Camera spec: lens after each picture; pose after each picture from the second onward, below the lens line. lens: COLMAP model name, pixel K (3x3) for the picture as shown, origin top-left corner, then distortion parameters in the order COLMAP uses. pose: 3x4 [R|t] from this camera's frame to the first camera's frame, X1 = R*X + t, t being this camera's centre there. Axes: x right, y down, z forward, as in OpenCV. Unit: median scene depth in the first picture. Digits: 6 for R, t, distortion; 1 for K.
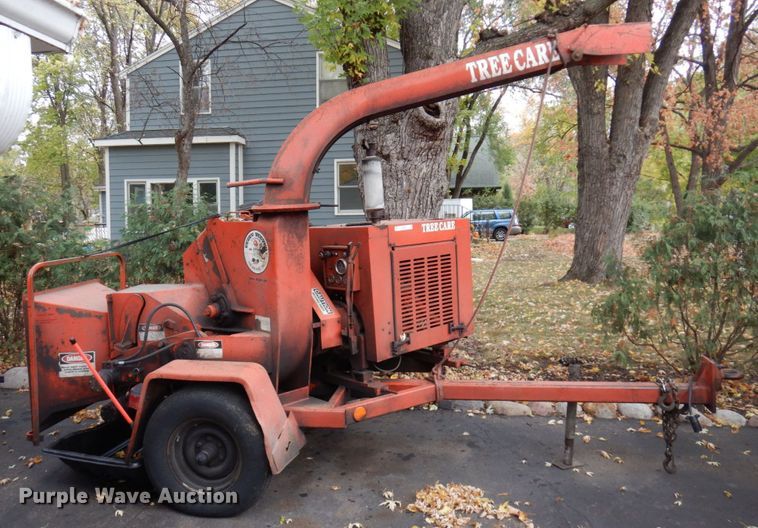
lens RADIAL K [[617.4, 0, 379.0], [0, 617.4, 264.0], [0, 0, 1]] dist [0.014422, 0.003619]
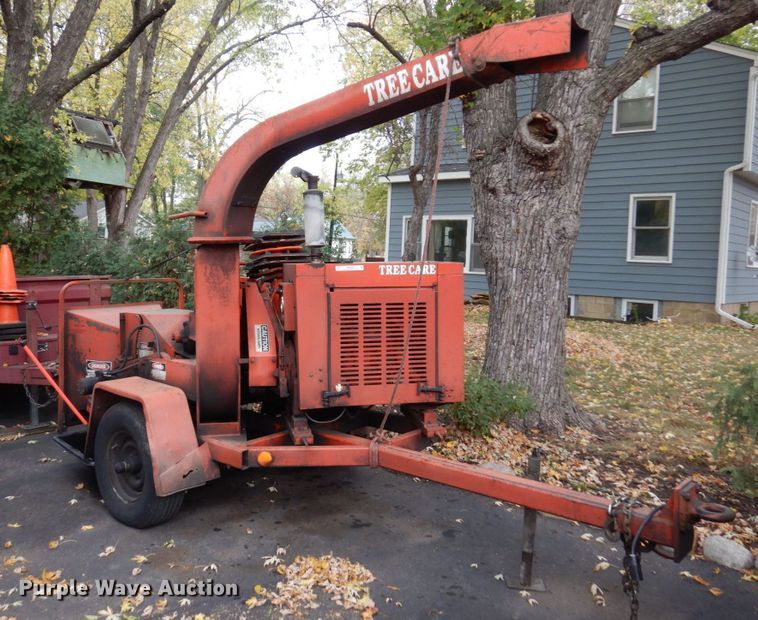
lens RADIAL K [[702.5, 0, 380.0], [0, 702.5, 294.7], [0, 0, 1]] dist [0.007019, 0.003603]
pose [[0.854765, 0.072189, -0.513971, 0.663810], [-0.086258, 0.996267, -0.003524, -0.021250], [0.511798, 0.047347, 0.857800, 0.150391]]
